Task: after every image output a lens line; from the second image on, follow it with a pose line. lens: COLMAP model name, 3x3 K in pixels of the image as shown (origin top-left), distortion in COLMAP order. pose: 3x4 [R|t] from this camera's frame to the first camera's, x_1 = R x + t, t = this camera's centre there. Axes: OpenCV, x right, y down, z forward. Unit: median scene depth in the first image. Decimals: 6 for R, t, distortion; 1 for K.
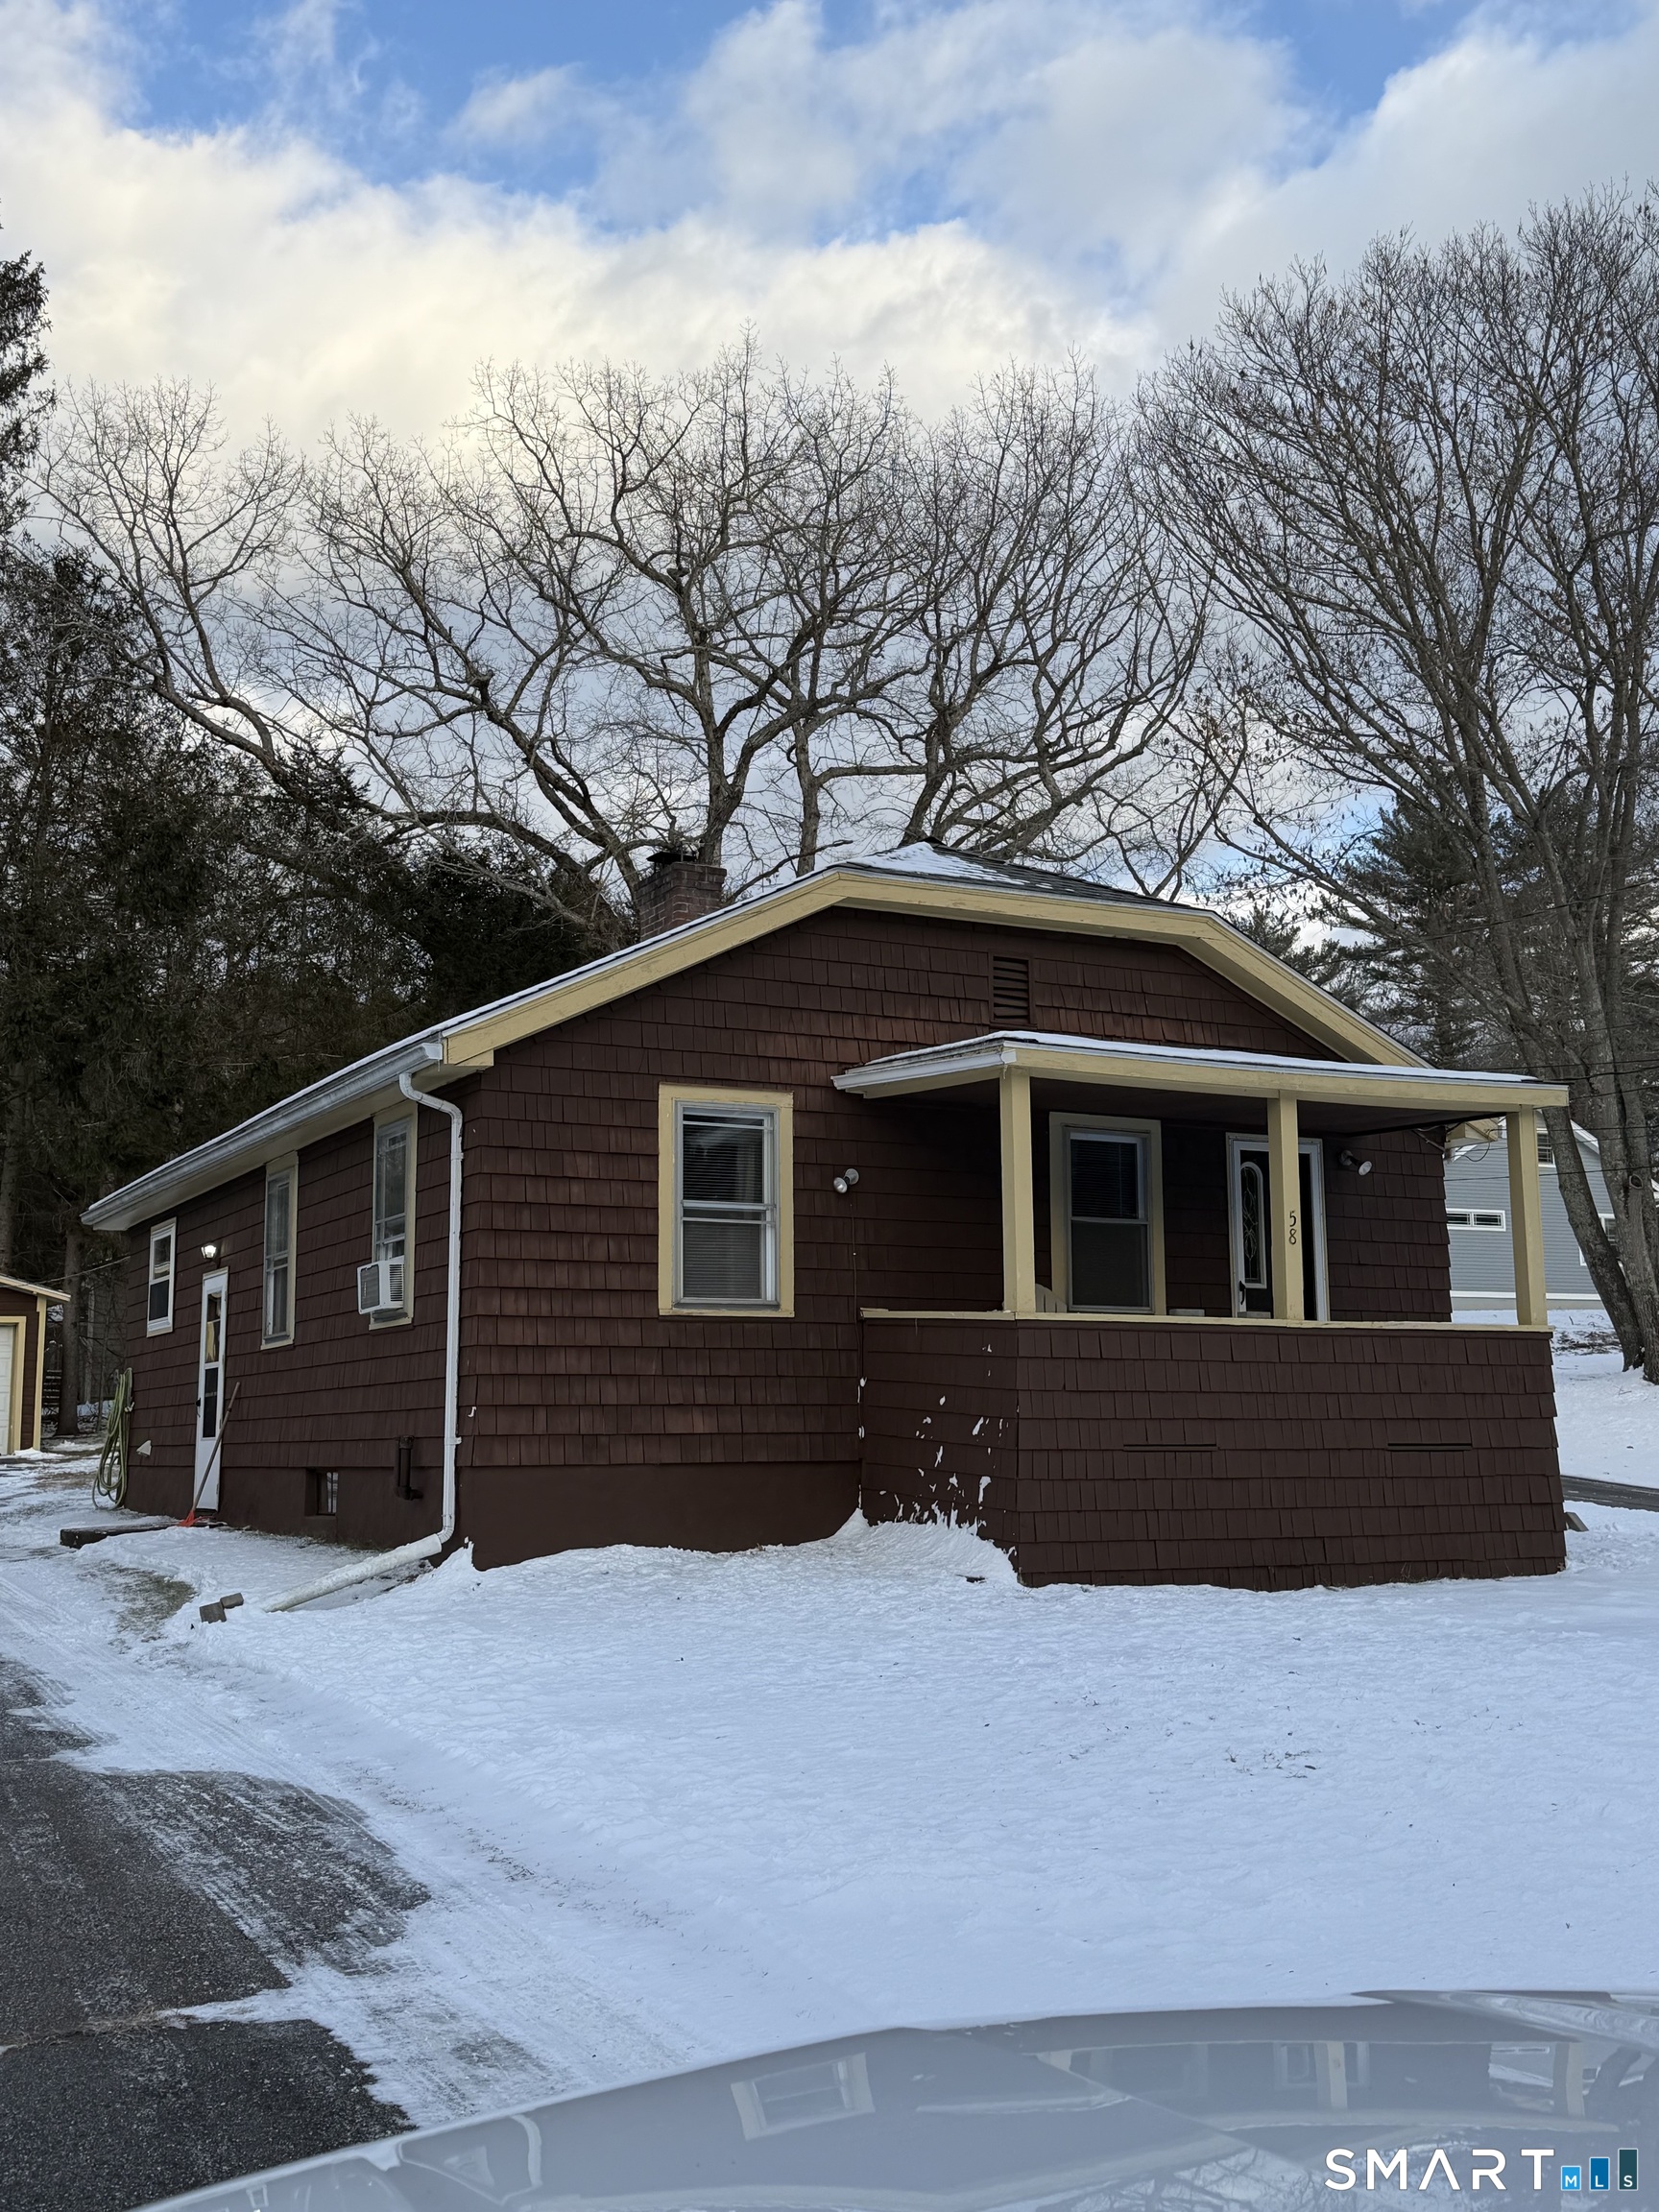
lens RADIAL K [[2366.9, 0, 829.5], [0, 2366.9, 1106.0], [0, 0, 1]] dist [0.171856, -0.434177]
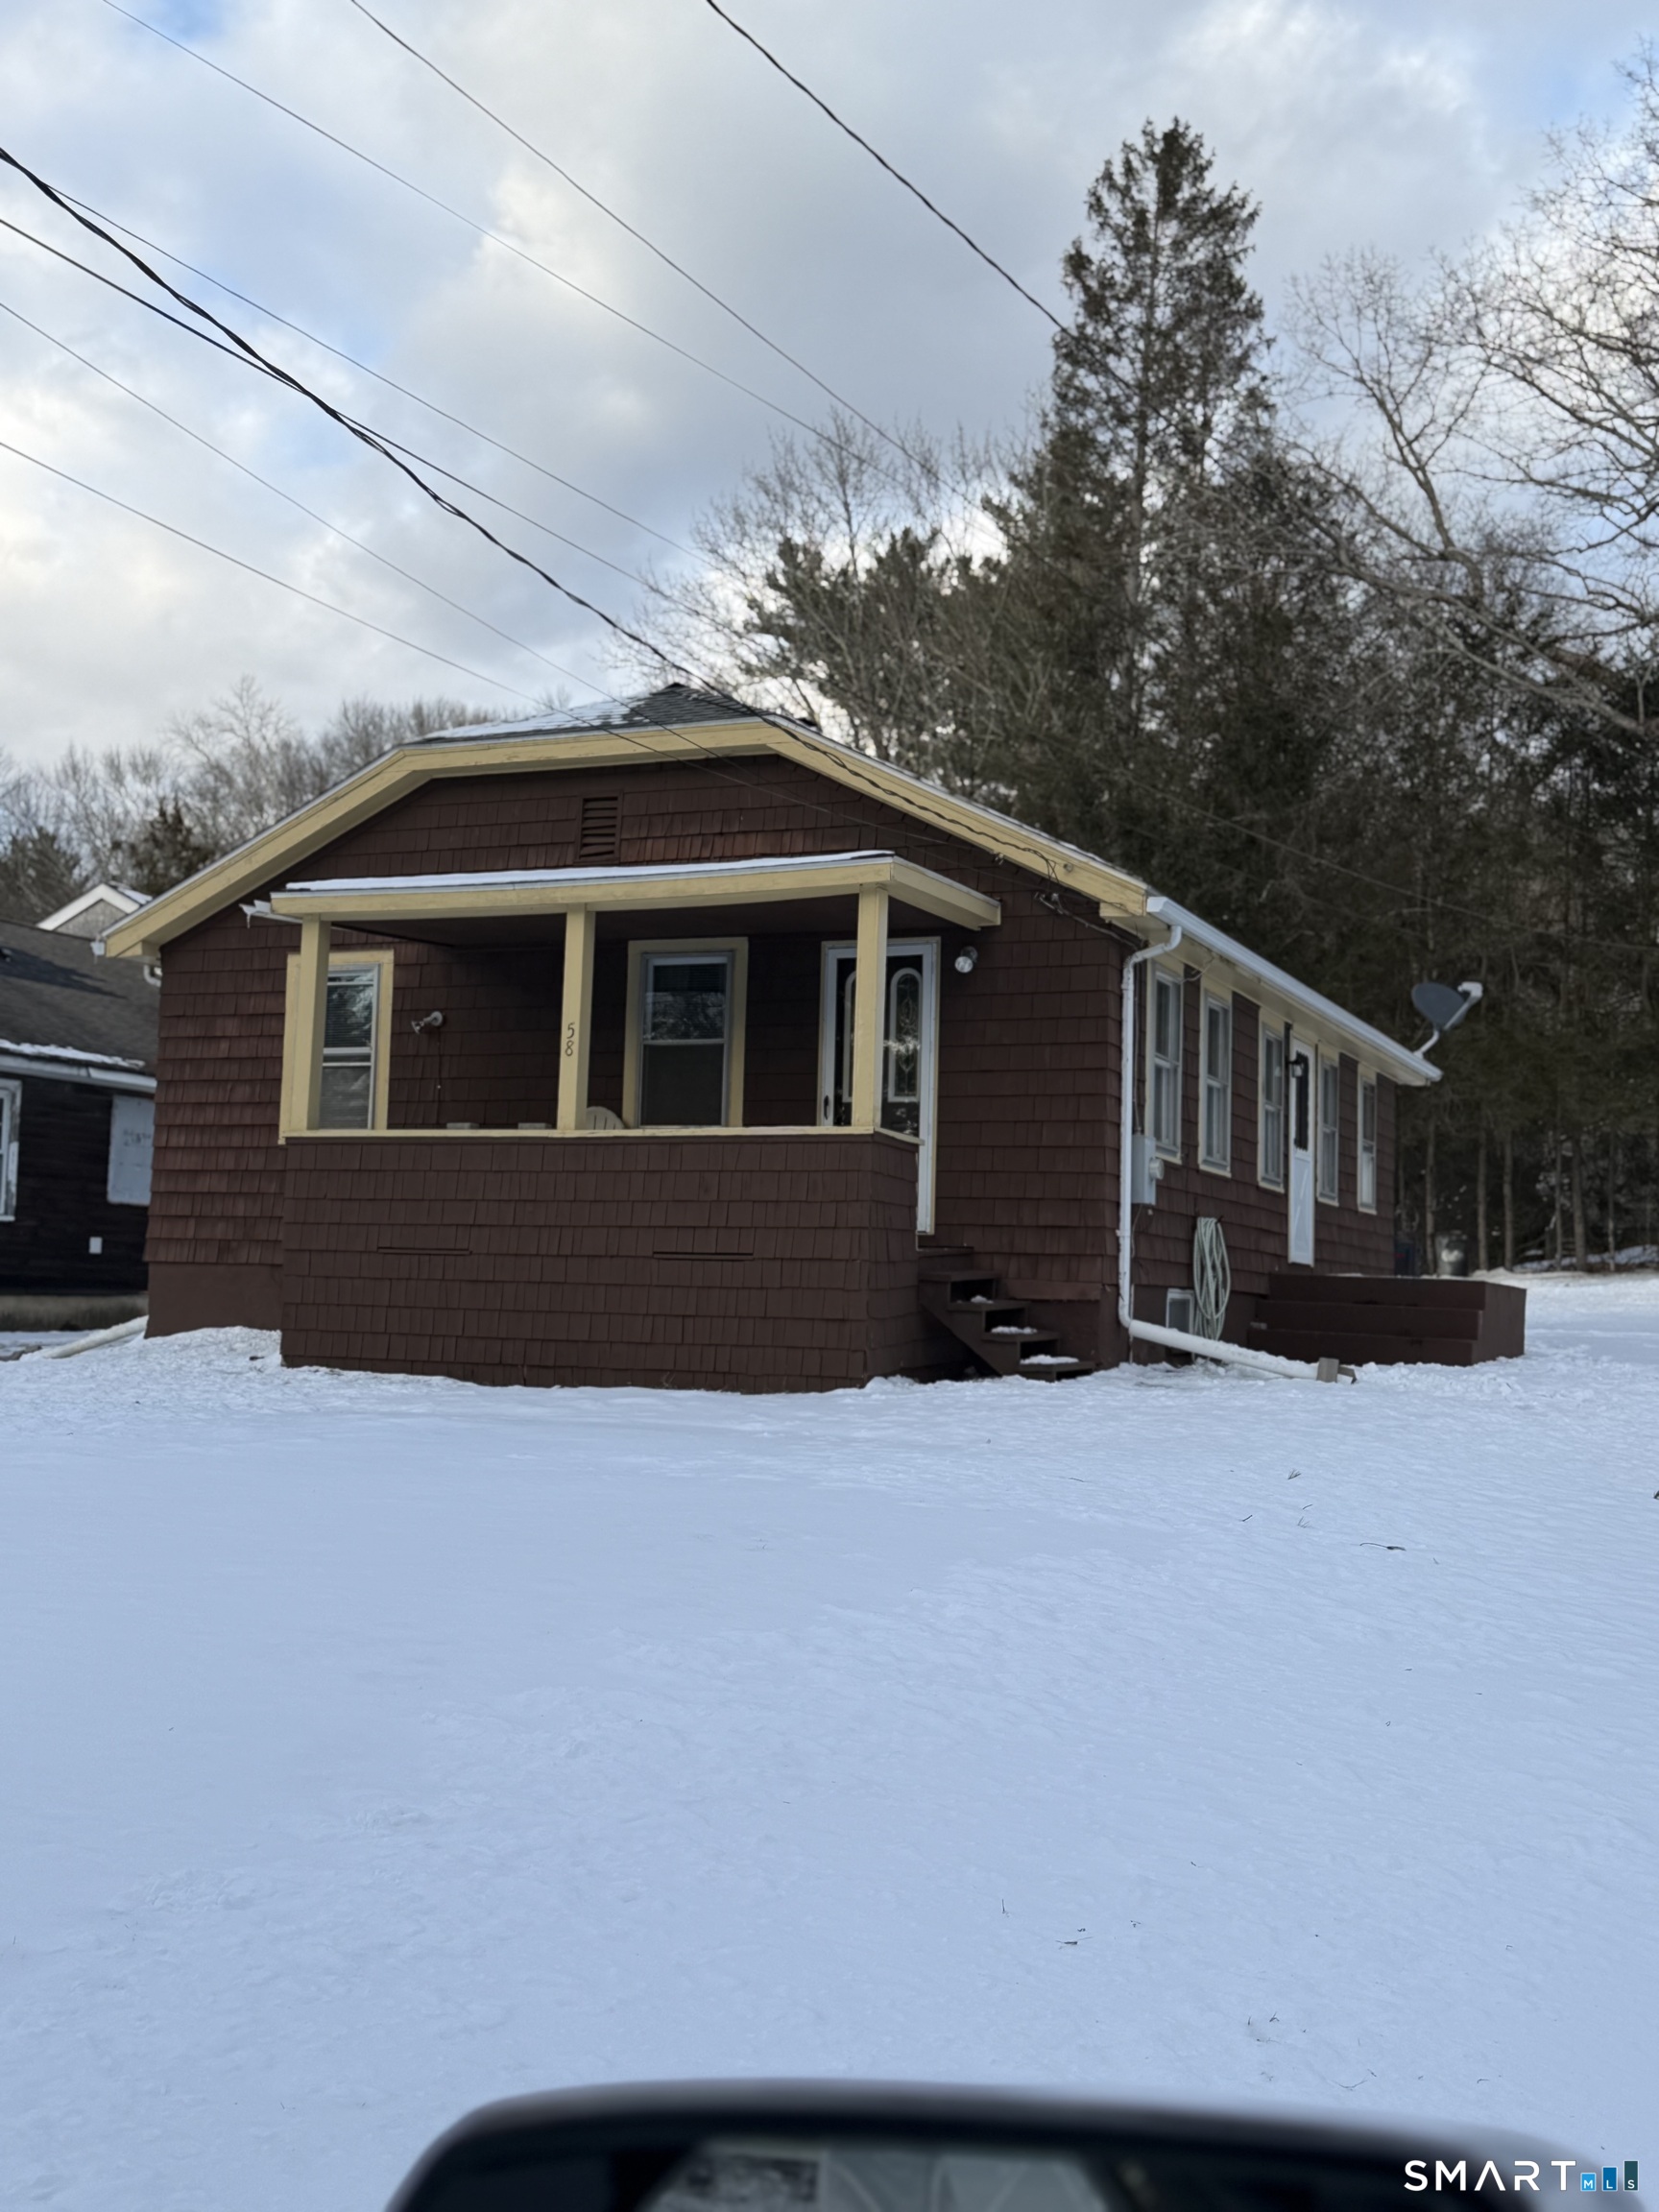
lens RADIAL K [[2366.9, 0, 829.5], [0, 2366.9, 1106.0], [0, 0, 1]] dist [0.171856, -0.434177]
pose [[0.617712, -0.041330, -0.785318, 1.048781], [0.082911, 0.996475, 0.012773, 0.074871], [0.782022, -0.073001, 0.618961, 0.454666]]
